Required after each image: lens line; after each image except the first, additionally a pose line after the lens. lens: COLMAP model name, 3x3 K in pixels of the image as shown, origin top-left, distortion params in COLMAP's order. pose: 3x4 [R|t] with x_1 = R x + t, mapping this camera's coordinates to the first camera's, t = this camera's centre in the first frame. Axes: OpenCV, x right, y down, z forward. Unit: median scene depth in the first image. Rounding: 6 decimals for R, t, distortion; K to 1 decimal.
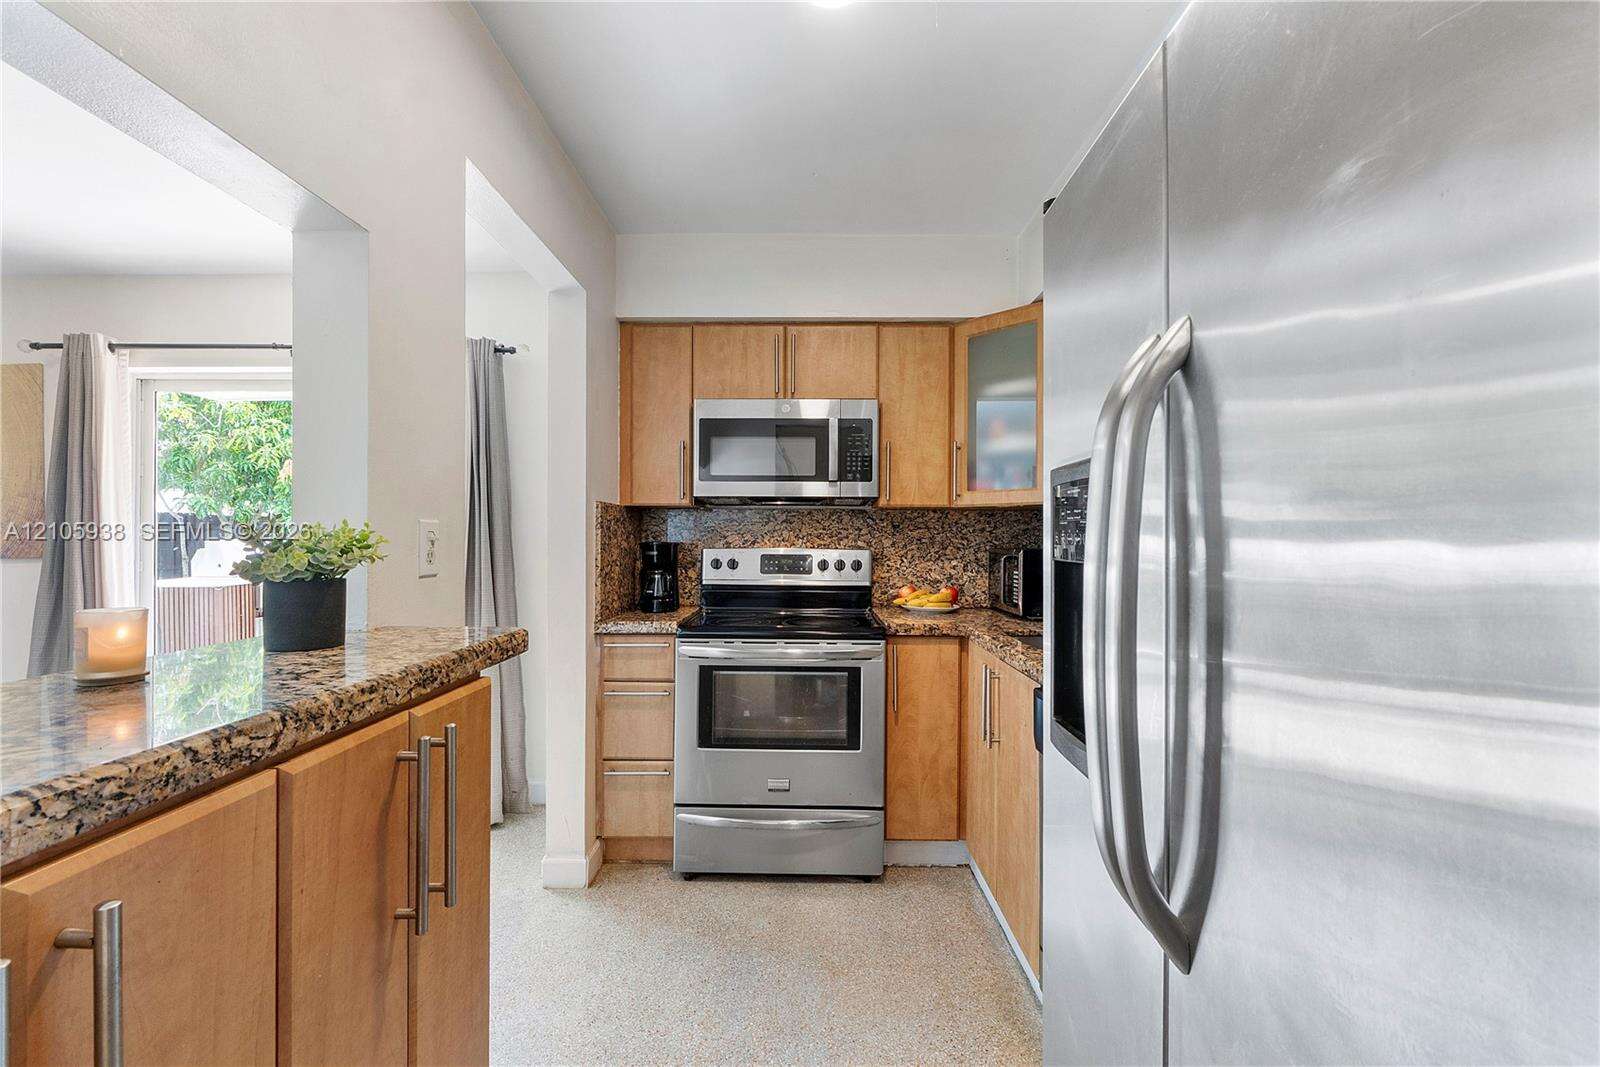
lens RADIAL K [[693.2, 0, 800.0], [0, 693.2, 533.5], [0, 0, 1]] dist [-0.003467, -0.000712]
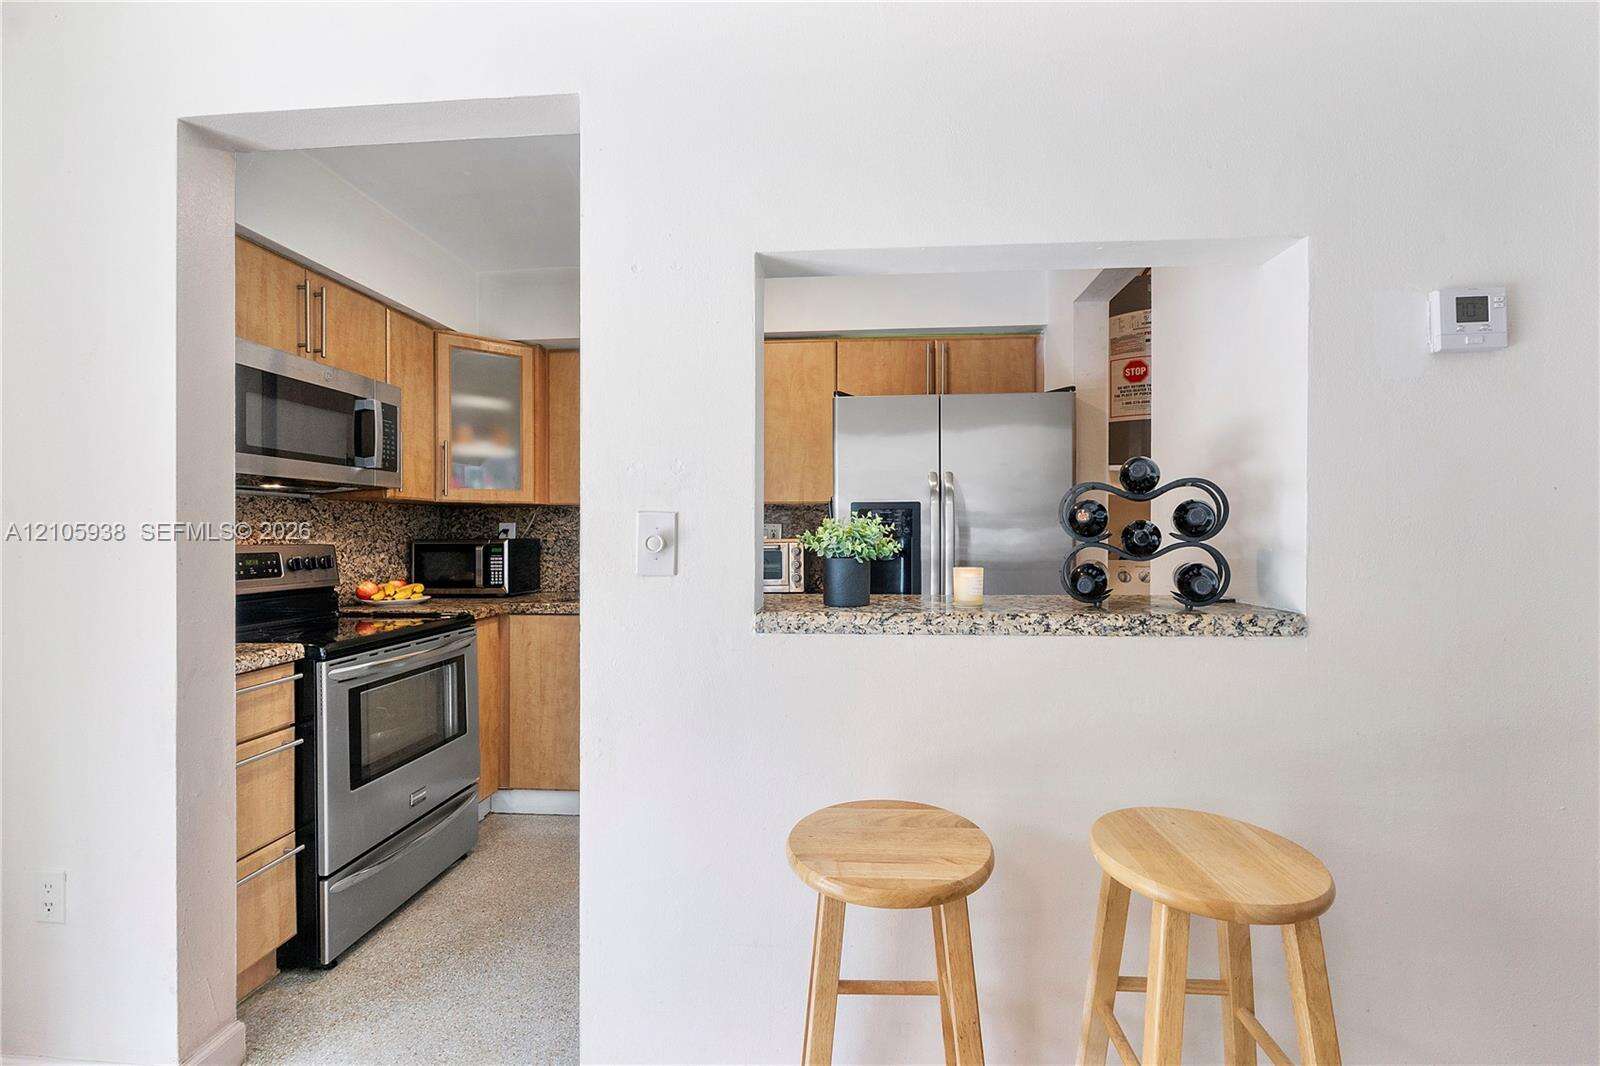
lens RADIAL K [[681.6, 0, 804.9], [0, 681.6, 530.5], [0, 0, 1]] dist [-0.003150, -0.000221]
pose [[0.070326, -0.005556, 0.997509, -0.767928], [-0.000934, 0.999984, 0.005635, 0.000026], [-0.997524, -0.001328, 0.070319, 0.353777]]
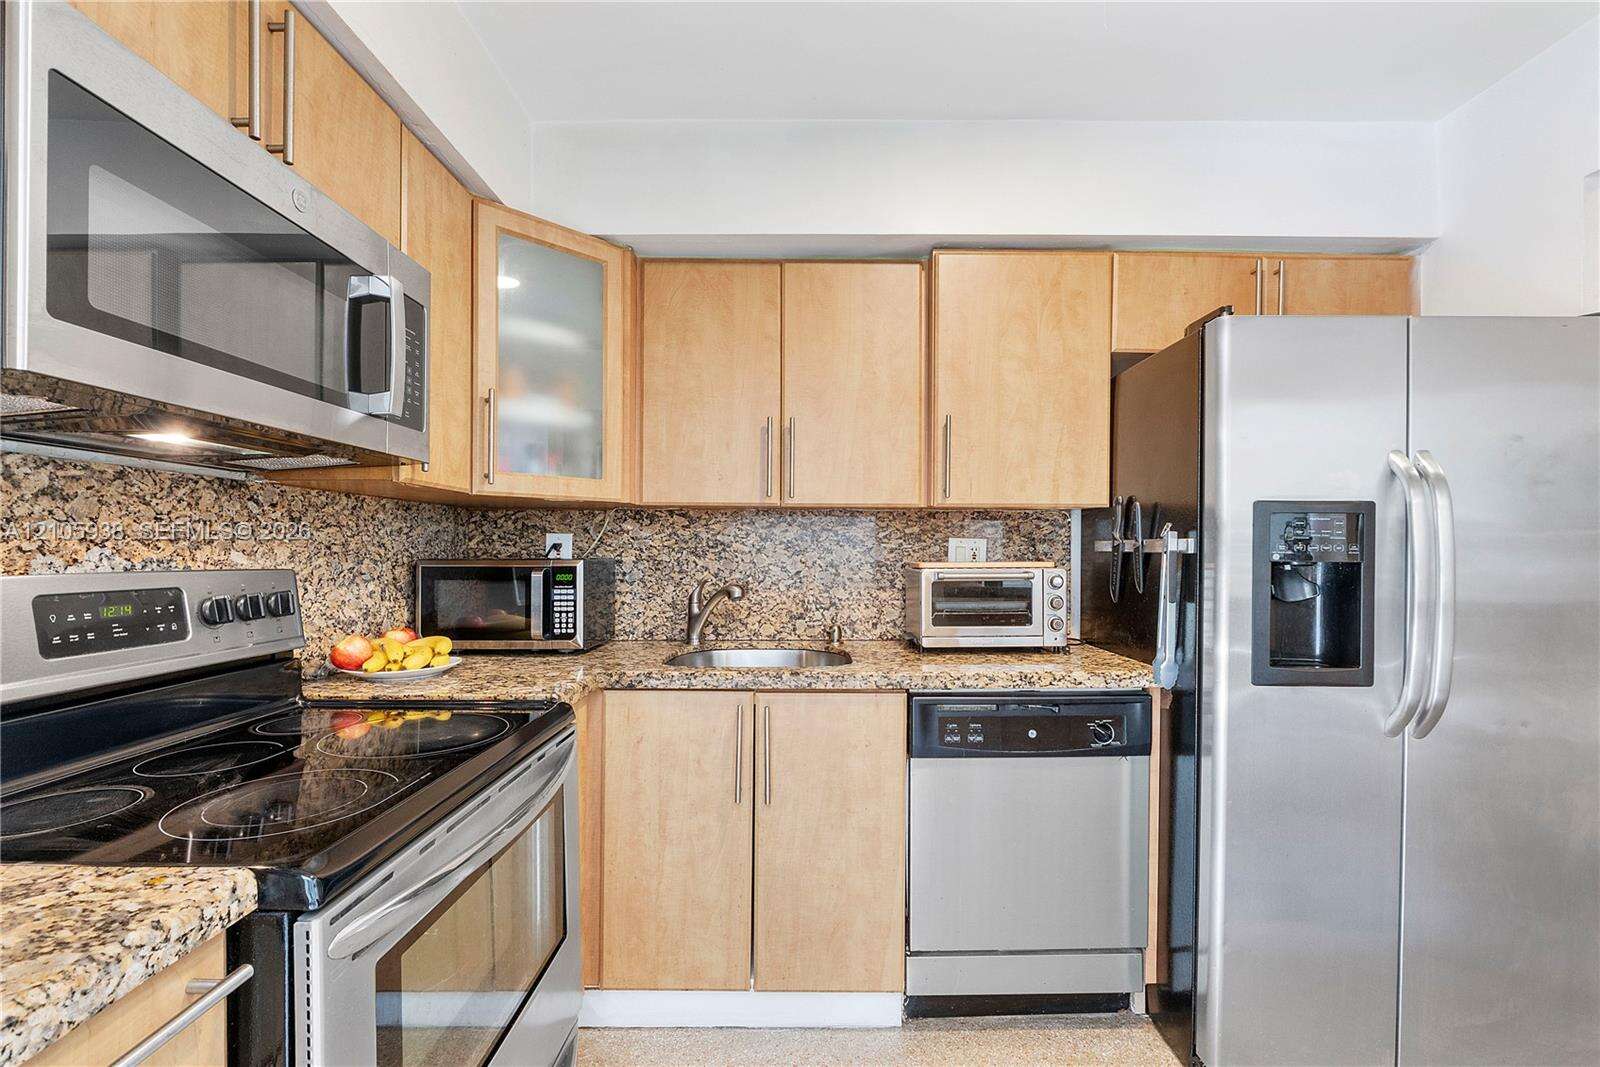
lens RADIAL K [[682.8, 0, 799.9], [0, 682.8, 548.8], [0, 0, 1]] dist [-0.005304, -0.000067]
pose [[-0.006921, -0.005124, 0.999963, -0.378094], [-0.008428, 0.999952, 0.005066, 0.004938], [-0.999941, -0.008392, -0.006964, 0.699963]]
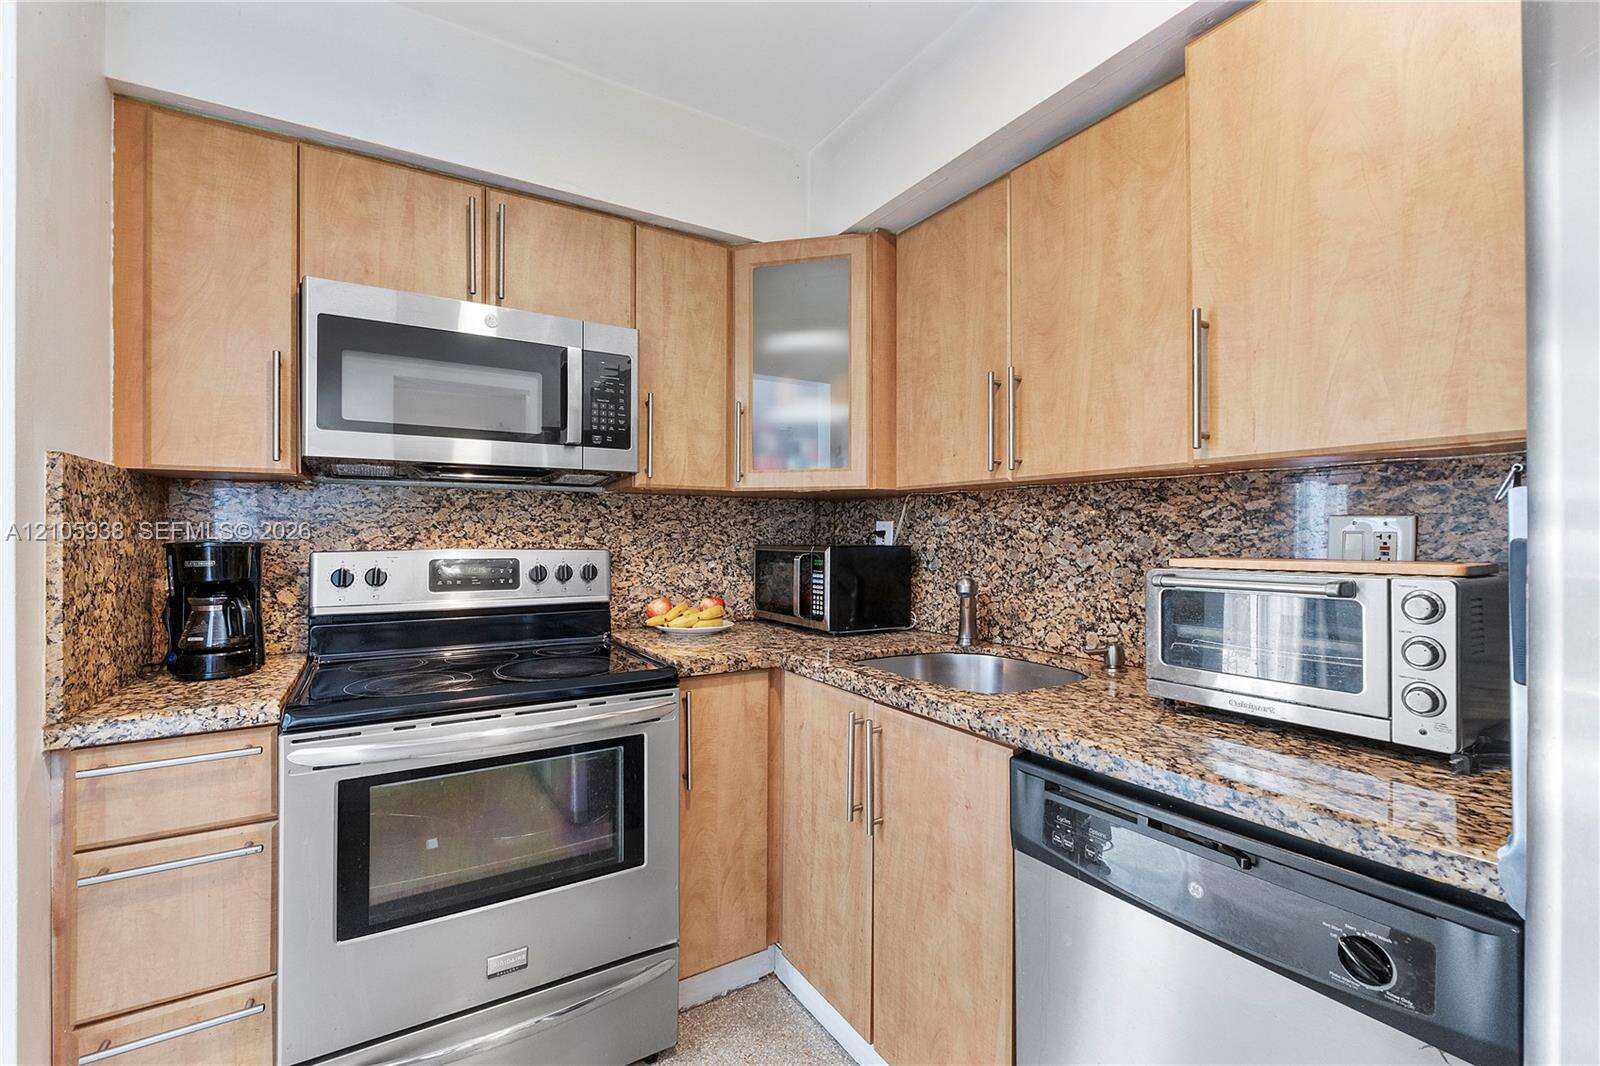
lens RADIAL K [[681.6, 0, 804.9], [0, 681.6, 530.5], [0, 0, 1]] dist [-0.003150, -0.000221]
pose [[0.842611, -0.001628, 0.538521, -0.106733], [0.000487, 0.999997, 0.002262, 0.002938], [-0.538523, -0.001644, 0.842609, 0.331615]]
